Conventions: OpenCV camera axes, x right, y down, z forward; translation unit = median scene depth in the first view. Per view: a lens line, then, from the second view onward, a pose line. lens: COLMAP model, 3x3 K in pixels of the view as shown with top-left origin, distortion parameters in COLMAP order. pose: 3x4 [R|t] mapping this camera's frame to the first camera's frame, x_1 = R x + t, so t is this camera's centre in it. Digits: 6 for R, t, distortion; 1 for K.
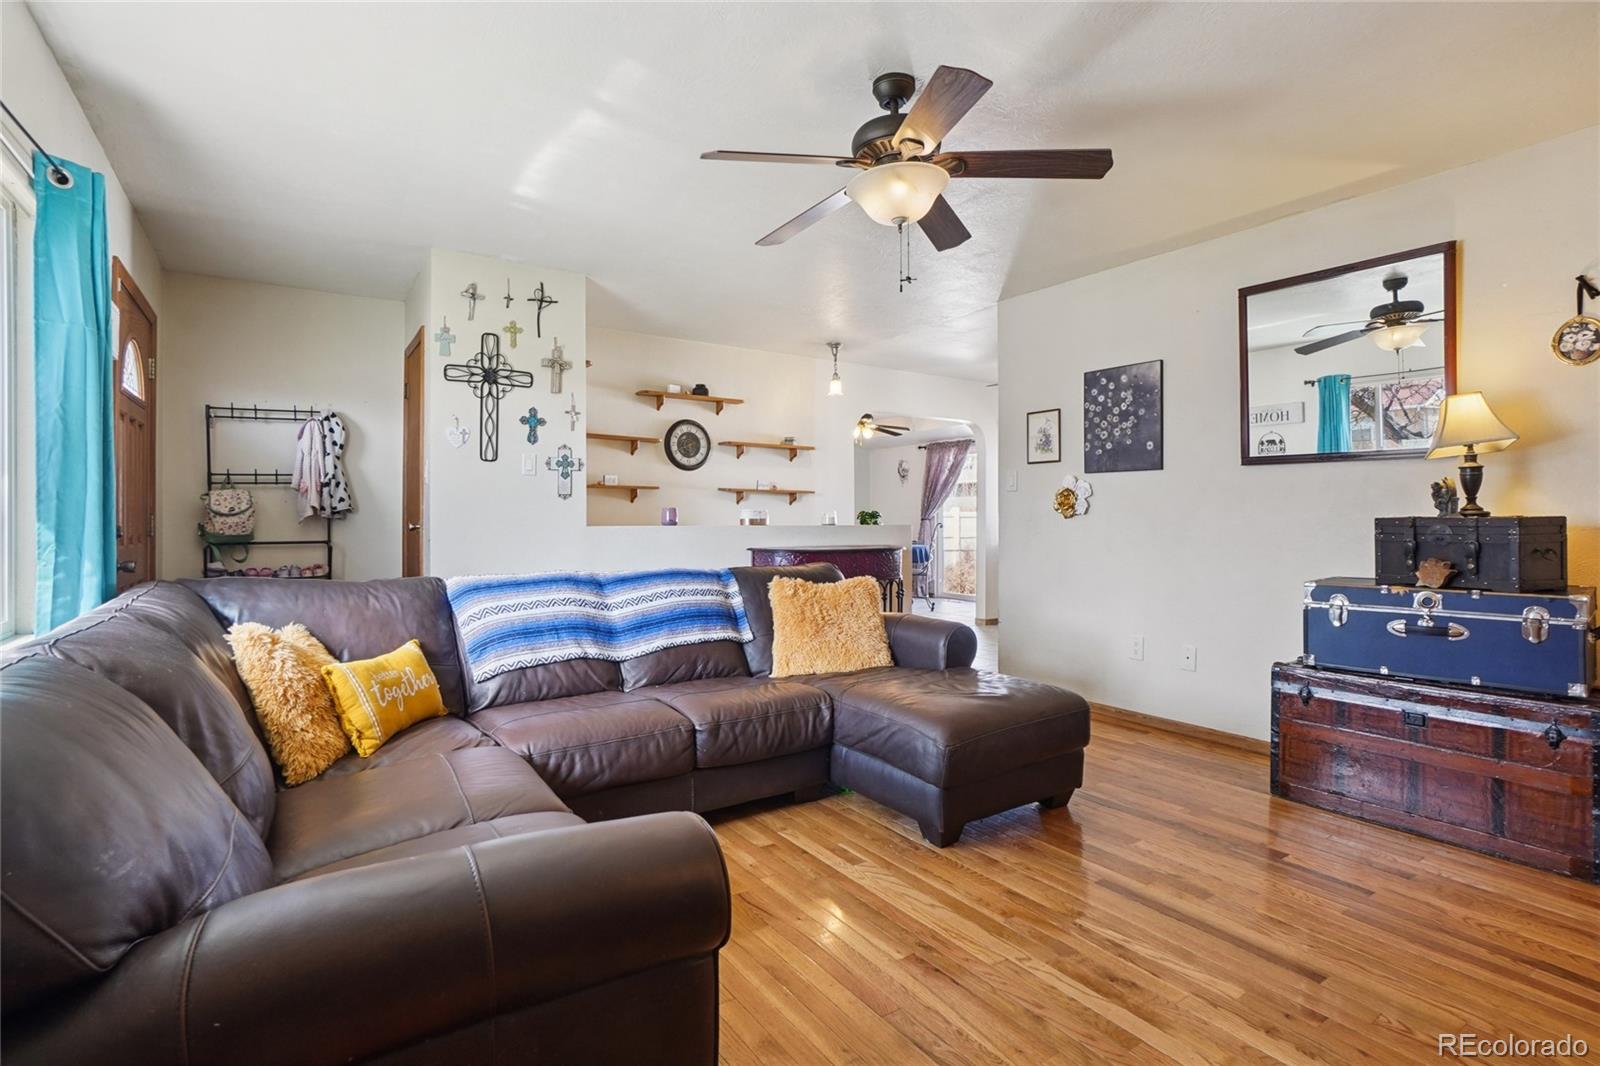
lens RADIAL K [[776.1, 0, 788.8], [0, 776.1, 519.5], [0, 0, 1]] dist [-0.053663, 0.024429]
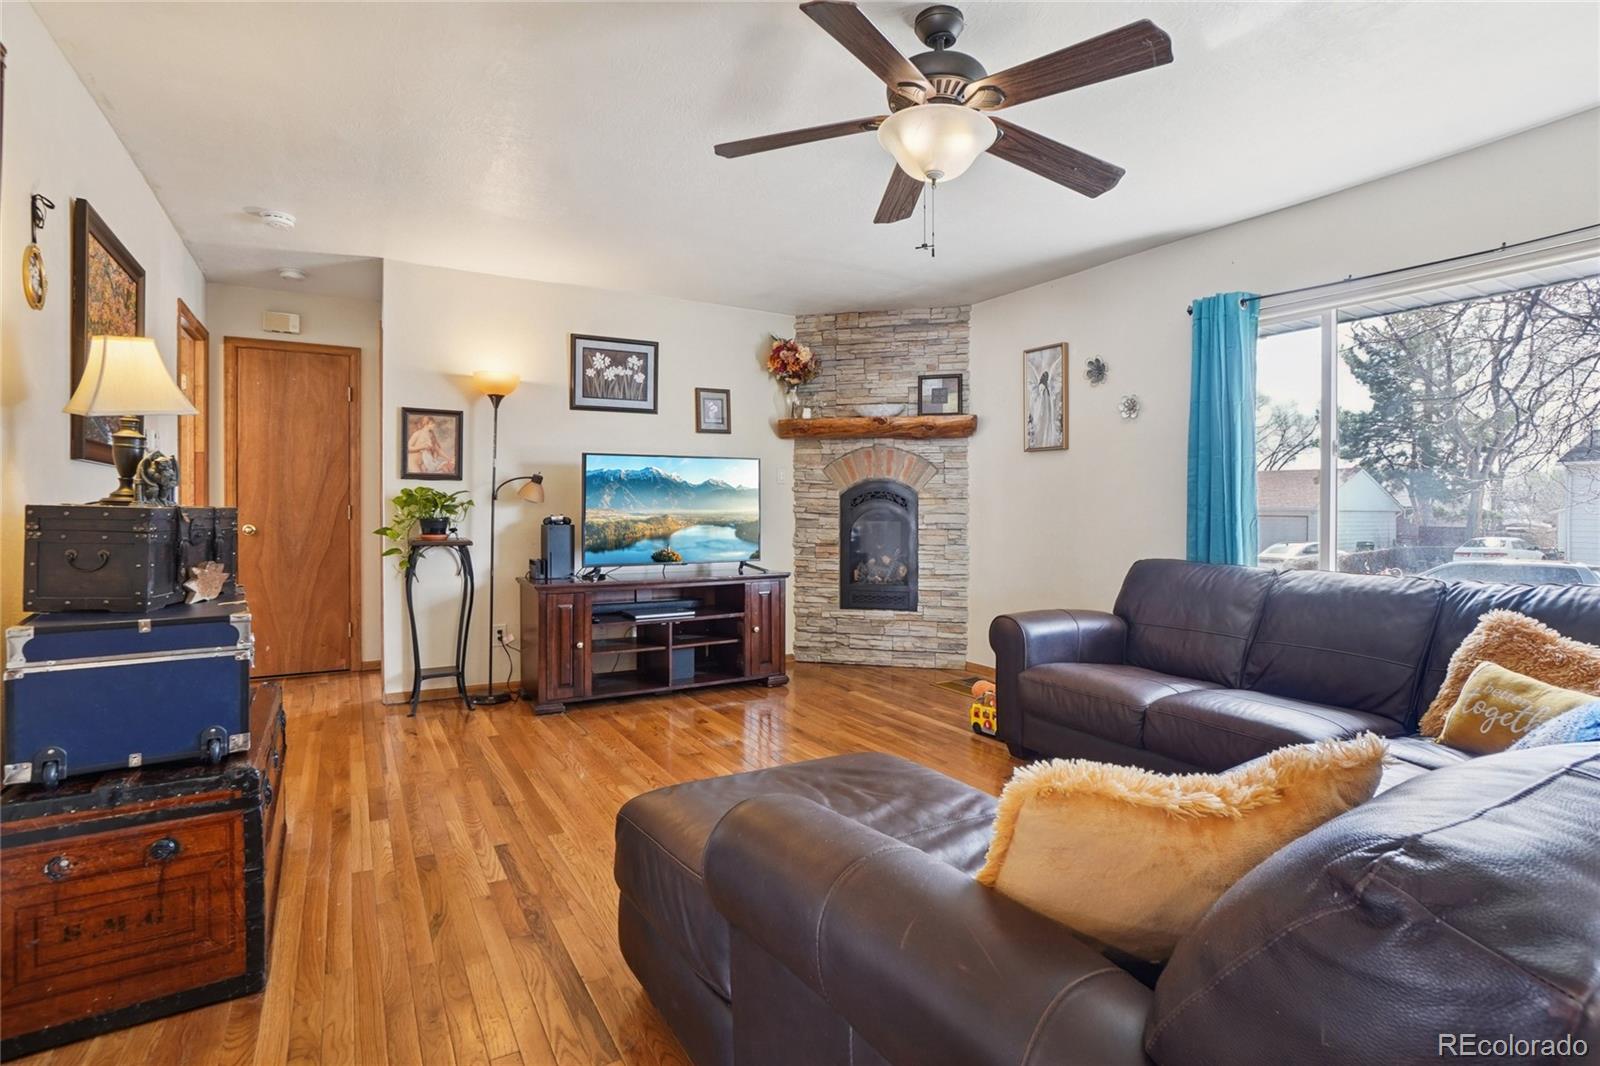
lens RADIAL K [[776.1, 0, 788.8], [0, 776.1, 519.5], [0, 0, 1]] dist [-0.053663, 0.024429]
pose [[-0.997958, -0.011569, 0.062821, 0.153732], [-0.010566, 0.999812, 0.016267, -0.002630], [-0.062997, 0.015570, -0.997892, 1.121781]]
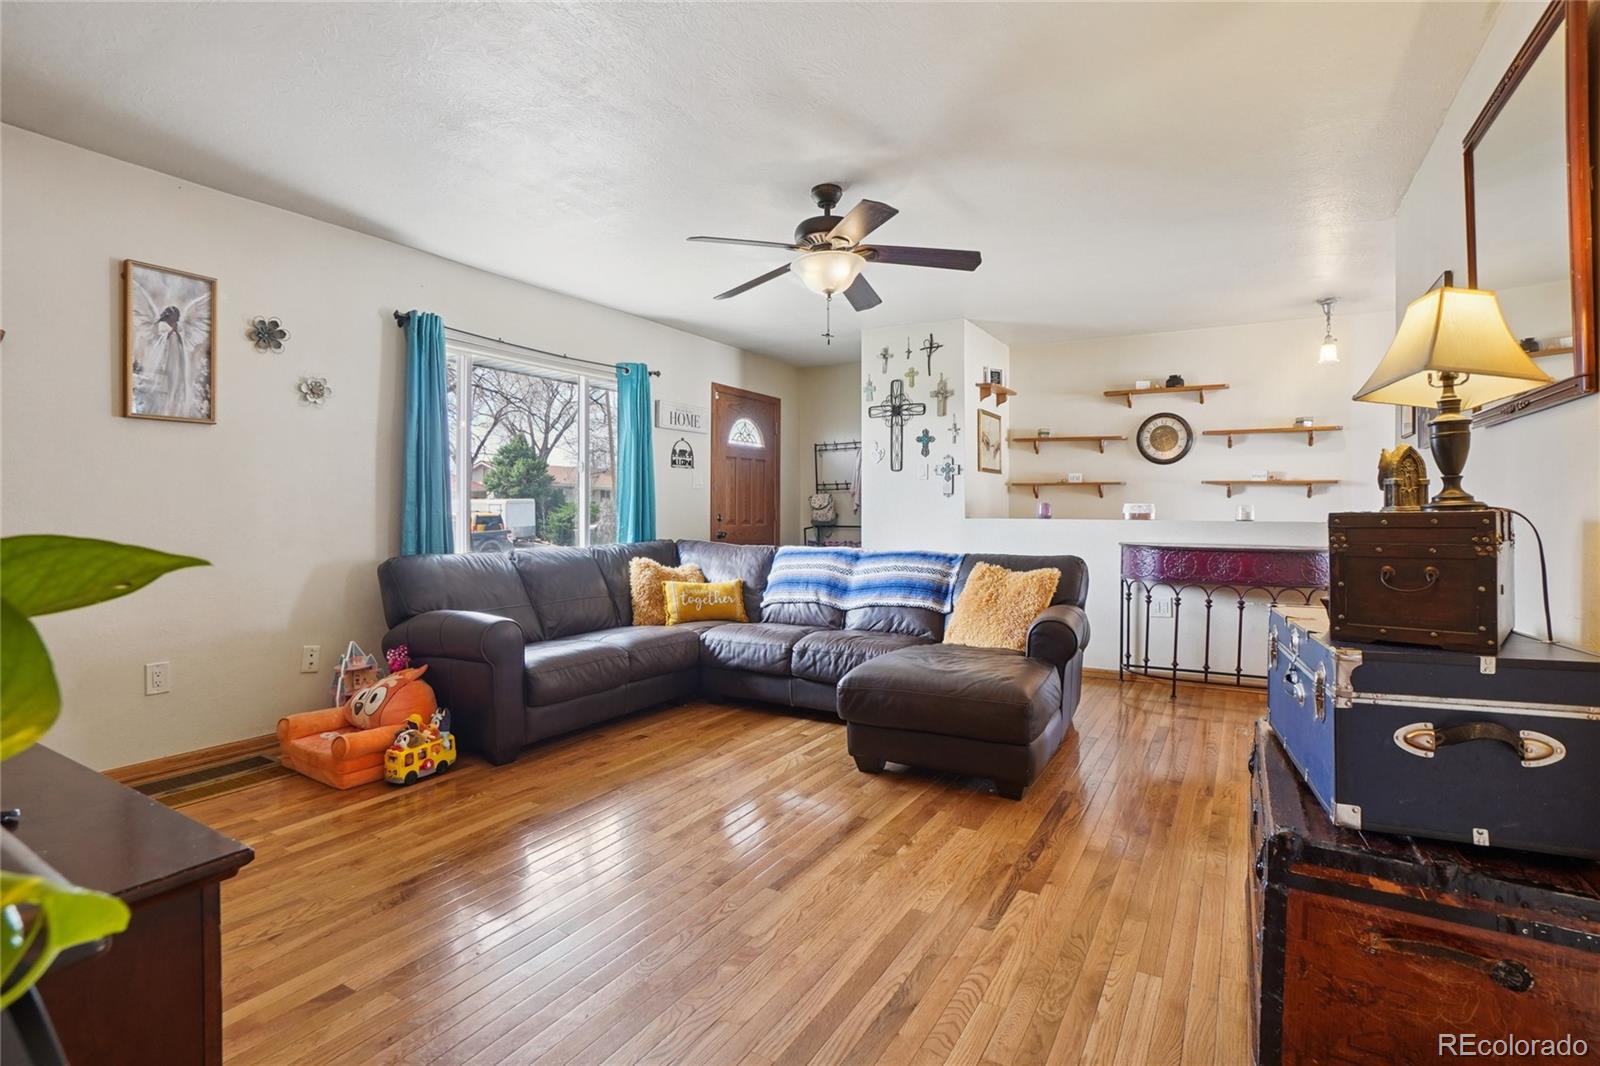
lens RADIAL K [[776.1, 0, 788.8], [0, 776.1, 519.5], [0, 0, 1]] dist [-0.053663, 0.024429]
pose [[0.427299, 0.011657, -0.904035, 0.801895], [-0.004828, 0.999932, 0.010611, -0.001132], [0.904097, -0.000169, 0.427327, 0.214466]]
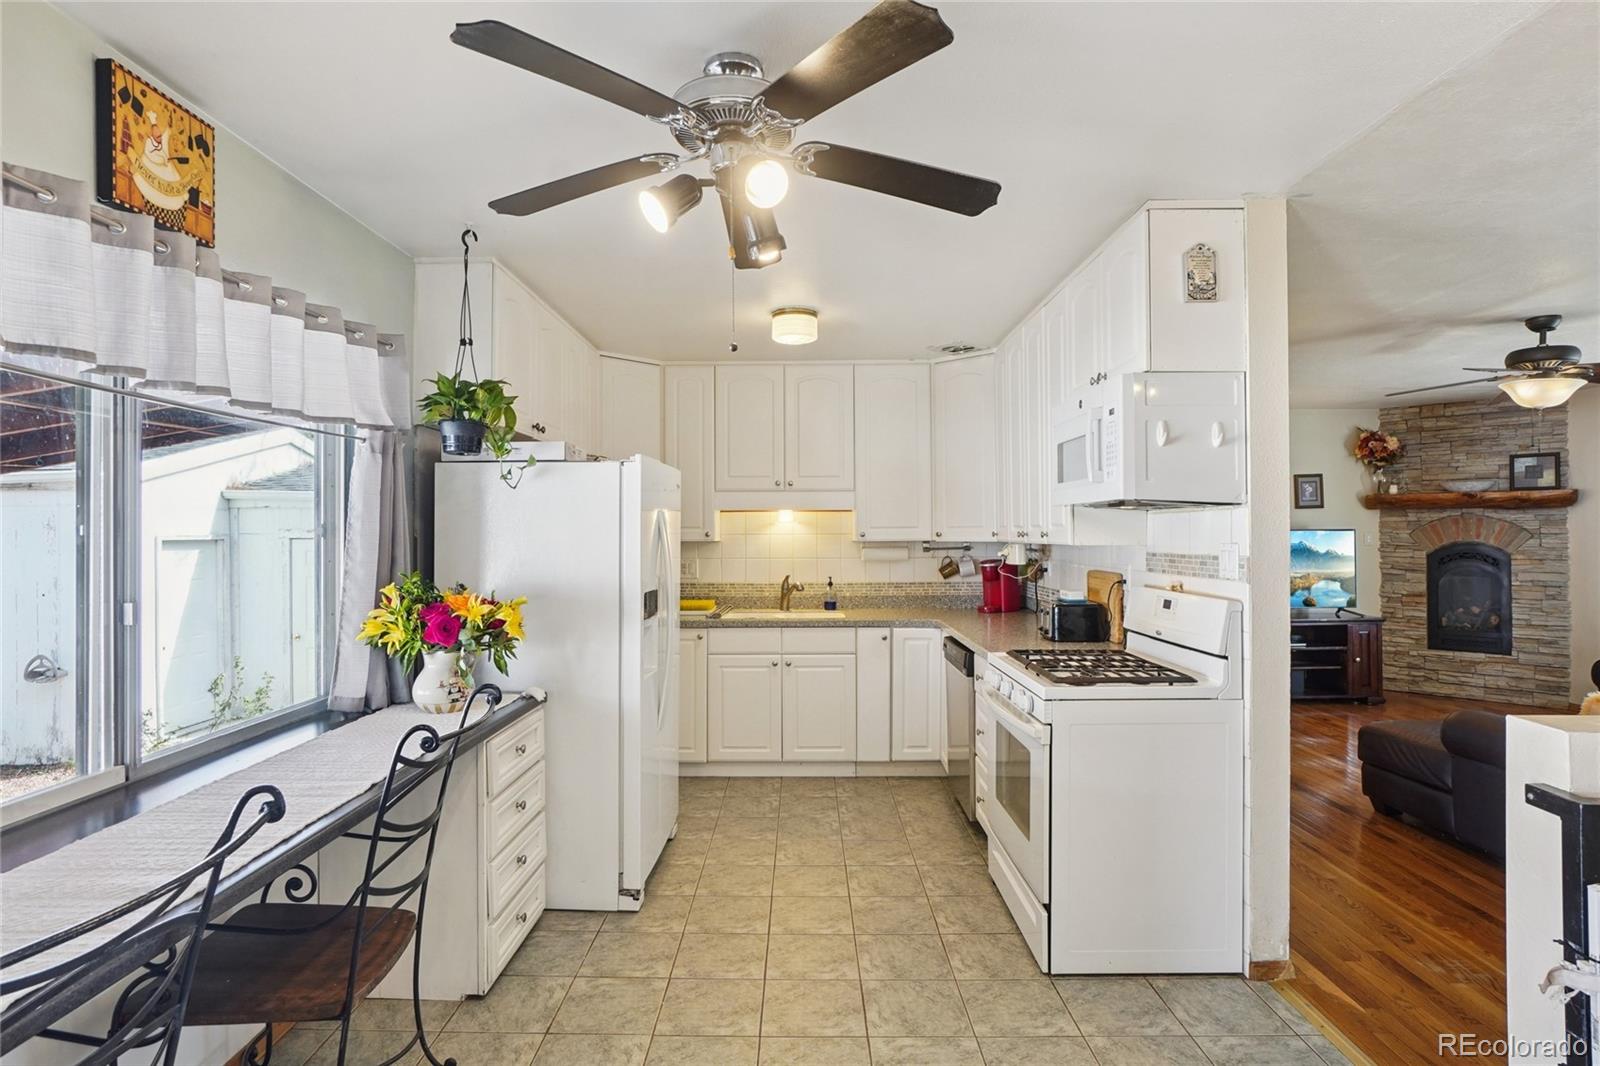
lens RADIAL K [[817.3, 0, 777.2], [0, 817.3, 526.5], [0, 0, 1]] dist [-0.051080, 0.020698]
pose [[-0.813309, -0.000530, 0.581831, 0.283852], [-0.001198, 0.999999, -0.000764, -0.079721], [-0.581830, -0.001319, -0.813309, 1.916448]]
